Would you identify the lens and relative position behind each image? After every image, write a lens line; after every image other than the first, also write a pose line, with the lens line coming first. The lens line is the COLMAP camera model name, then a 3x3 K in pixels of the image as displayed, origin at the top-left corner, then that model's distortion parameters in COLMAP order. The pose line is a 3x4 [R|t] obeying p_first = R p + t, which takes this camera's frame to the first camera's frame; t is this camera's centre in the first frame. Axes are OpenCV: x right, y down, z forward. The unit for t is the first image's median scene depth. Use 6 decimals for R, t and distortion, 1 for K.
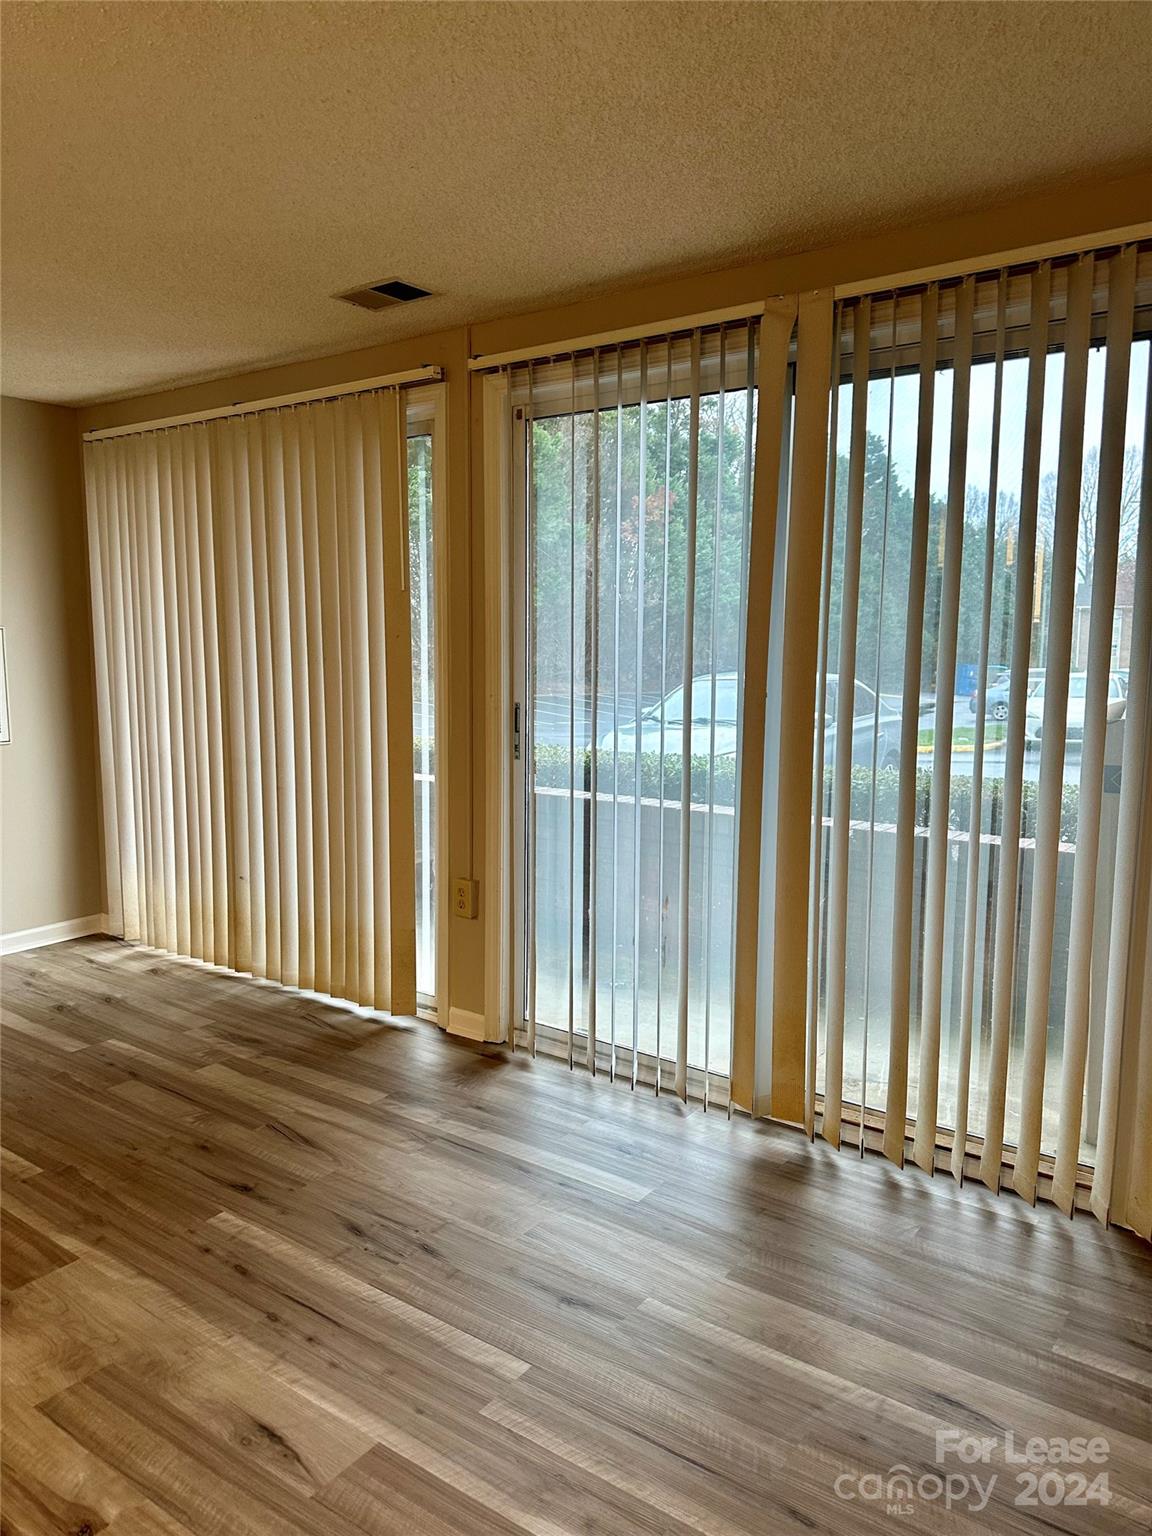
lens RADIAL K [[1089.2, 0, 571.5], [0, 1089.2, 773.1], [0, 0, 1]] dist [0.026291, -0.003498]
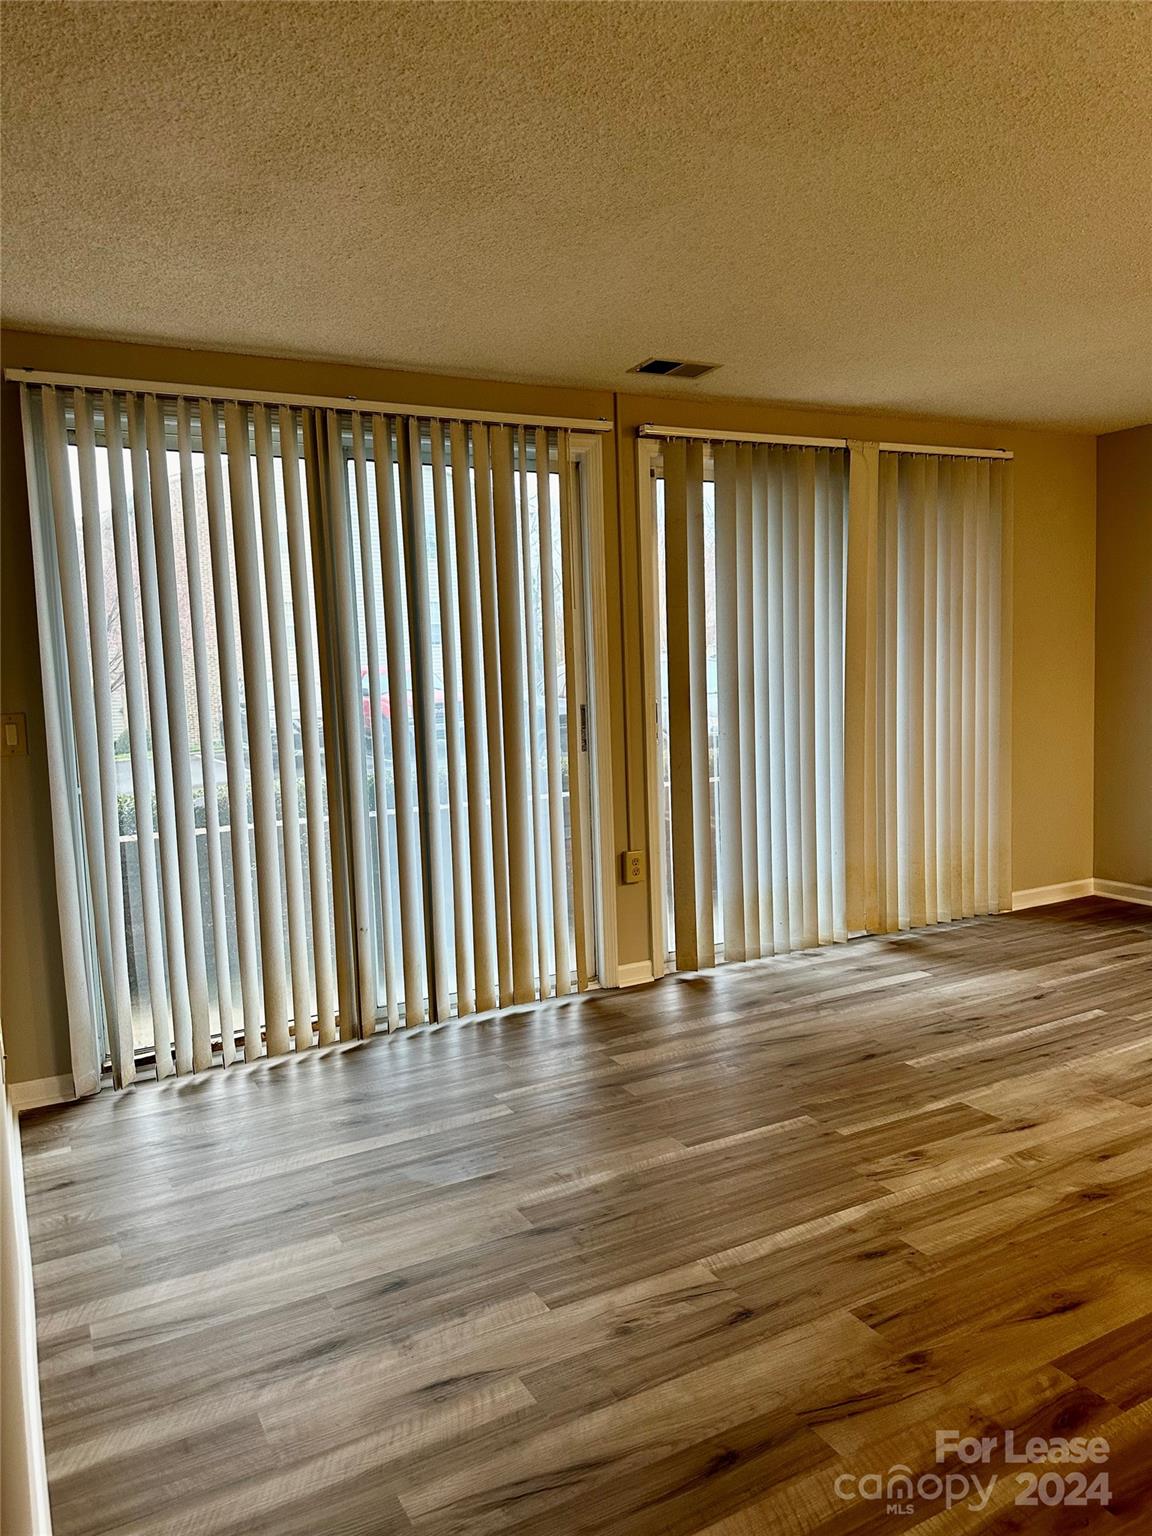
lens RADIAL K [[1089.2, 0, 571.2], [0, 1089.2, 766.4], [0, 0, 1]] dist [0.026291, -0.003498]
pose [[0.417512, -0.097679, 0.903406, -1.695925], [0.148156, 0.988219, 0.038379, -0.065724], [-0.896512, 0.117822, 0.427065, 0.778867]]
